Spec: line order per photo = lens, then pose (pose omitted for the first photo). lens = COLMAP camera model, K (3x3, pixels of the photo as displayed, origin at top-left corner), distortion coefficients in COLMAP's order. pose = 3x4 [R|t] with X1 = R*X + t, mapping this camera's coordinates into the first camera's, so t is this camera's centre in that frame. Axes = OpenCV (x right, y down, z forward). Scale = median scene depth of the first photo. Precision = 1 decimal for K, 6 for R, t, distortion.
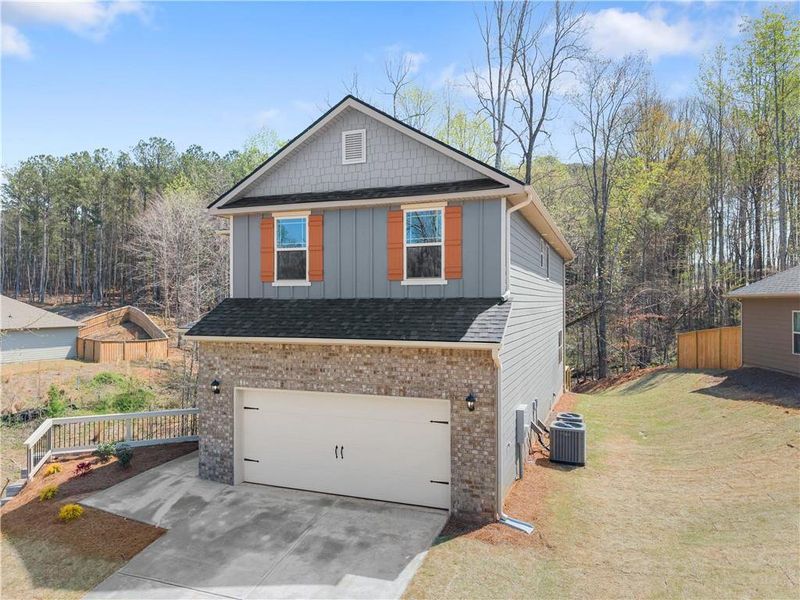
lens RADIAL K [[554.9, 0, 385.7], [0, 554.9, 299.0], [0, 0, 1]] dist [0.005619, -0.004555]
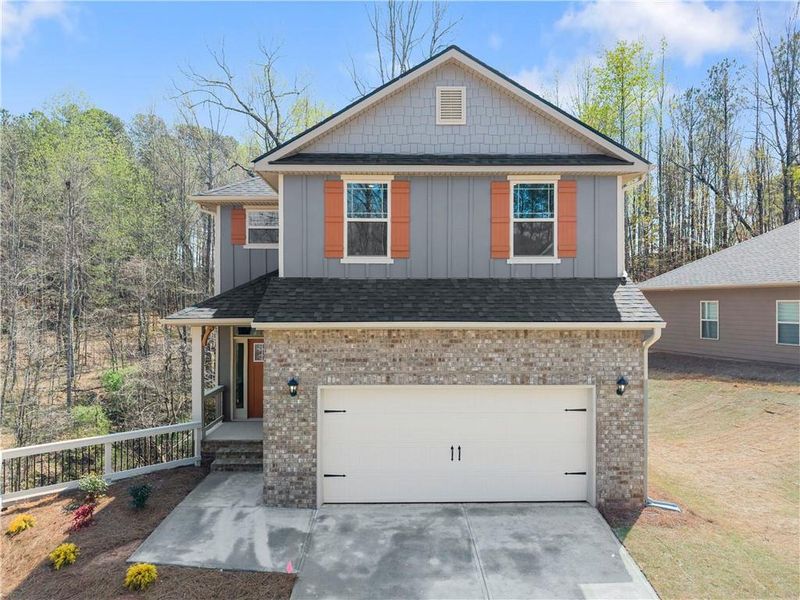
lens RADIAL K [[581.0, 0, 389.3], [0, 581.0, 302.2], [0, 0, 1]] dist [0.006307, -0.003438]
pose [[0.926659, 0.001753, 0.375900, -0.513191], [-0.002230, 0.999997, 0.000833, 0.037861], [-0.375897, -0.001610, 0.926660, 0.192065]]
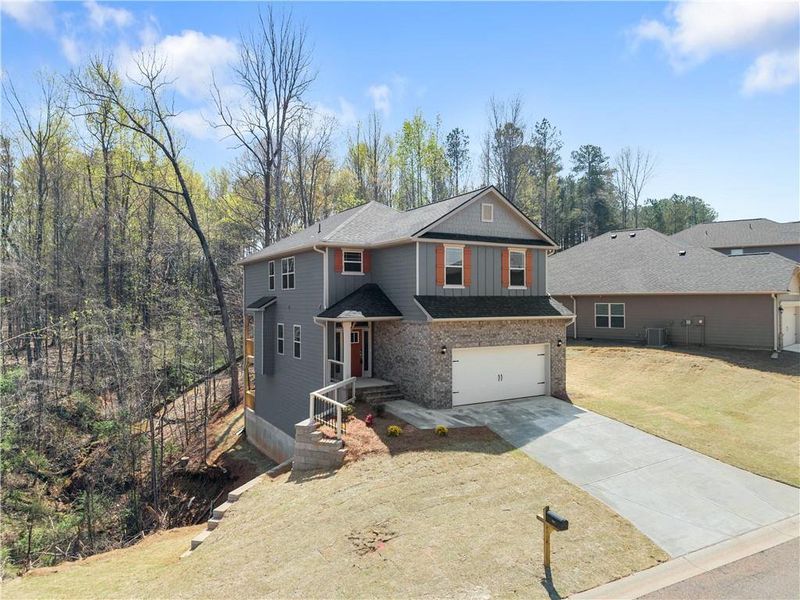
lens RADIAL K [[554.9, 0, 385.7], [0, 554.9, 299.0], [0, 0, 1]] dist [0.005619, -0.004555]
pose [[0.629606, 0.001033, 0.776914, -1.754124], [0.000502, 0.999998, -0.001736, 0.012425], [-0.776914, 0.001483, 0.629605, 0.116181]]
